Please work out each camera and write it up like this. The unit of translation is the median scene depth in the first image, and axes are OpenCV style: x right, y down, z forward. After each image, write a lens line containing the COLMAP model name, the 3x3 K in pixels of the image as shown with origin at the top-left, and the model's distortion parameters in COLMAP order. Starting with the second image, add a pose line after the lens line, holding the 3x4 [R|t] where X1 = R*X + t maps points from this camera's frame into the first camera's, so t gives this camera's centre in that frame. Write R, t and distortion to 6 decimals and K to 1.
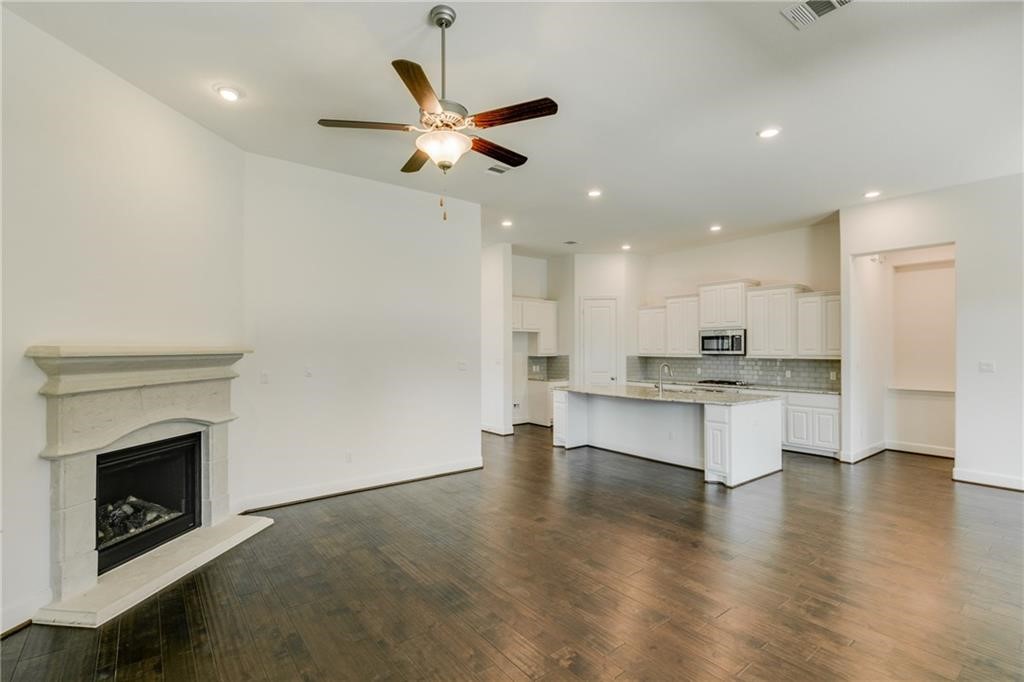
lens RADIAL K [[470.7, 0, 506.4], [0, 470.7, 347.7], [0, 0, 1]] dist [0.003347, 0.000781]
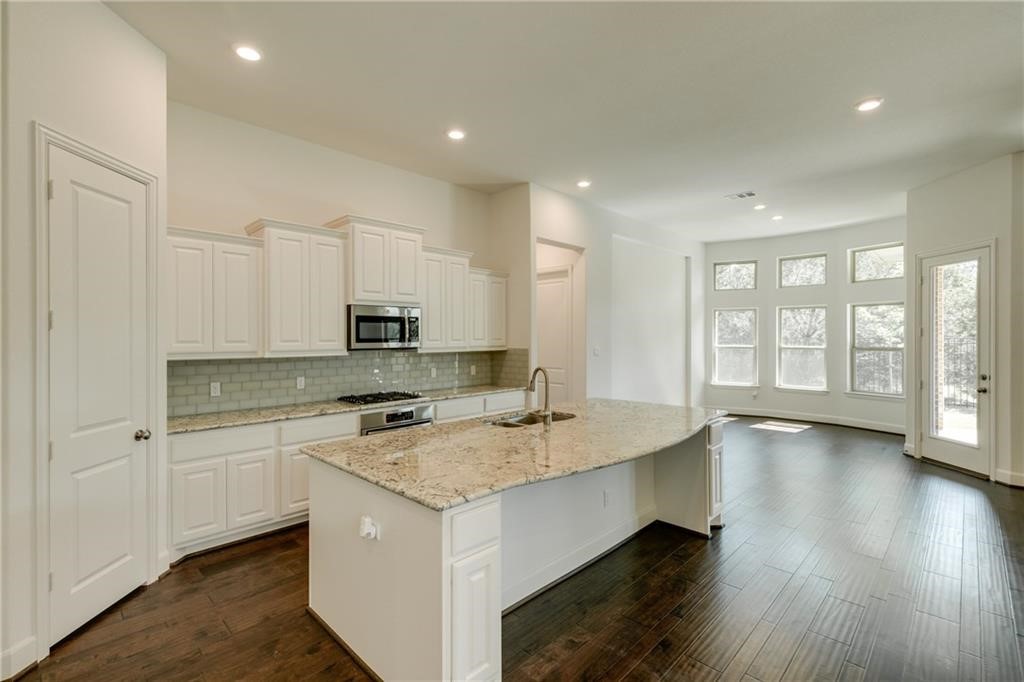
lens RADIAL K [[470.7, 0, 514.5], [0, 470.7, 335.0], [0, 0, 1]] dist [0.003347, 0.000781]
pose [[-0.136564, 0.007027, 0.990606, -0.151034], [0.001370, 0.999975, -0.006904, 0.002057], [-0.990630, 0.000414, -0.136570, 1.033875]]
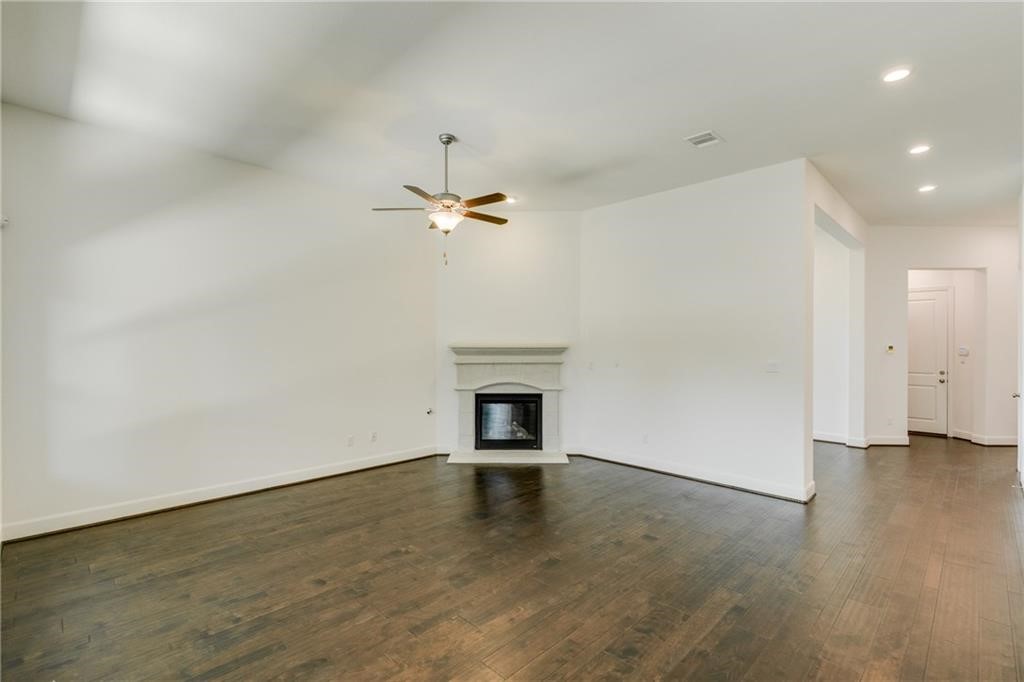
lens RADIAL K [[470.7, 0, 508.4], [0, 470.7, 337.4], [0, 0, 1]] dist [0.003347, 0.000781]
pose [[0.126906, -0.009466, -0.991870, 0.550866], [0.000931, 0.999955, -0.009424, -0.003949], [0.991914, 0.000273, 0.126910, 0.367612]]
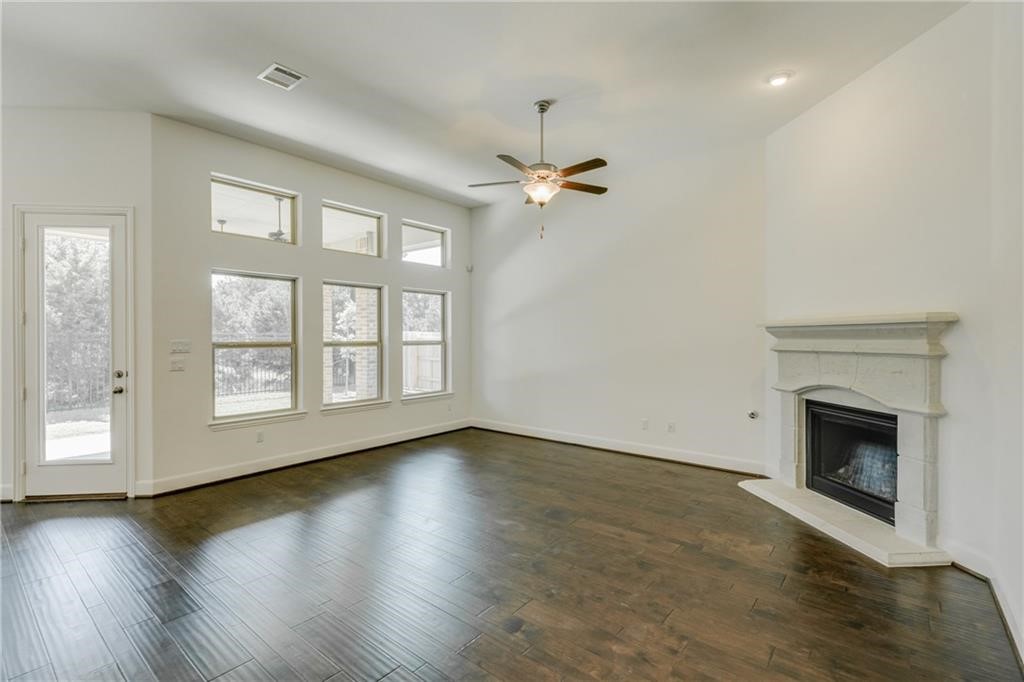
lens RADIAL K [[470.7, 0, 503.9], [0, 470.7, 339.6], [0, 0, 1]] dist [0.003347, 0.000781]
pose [[-0.975702, 0.007393, -0.218976, 0.120199], [0.005864, 0.999954, 0.007634, 0.017339], [0.219023, 0.006164, -0.975700, 0.906530]]
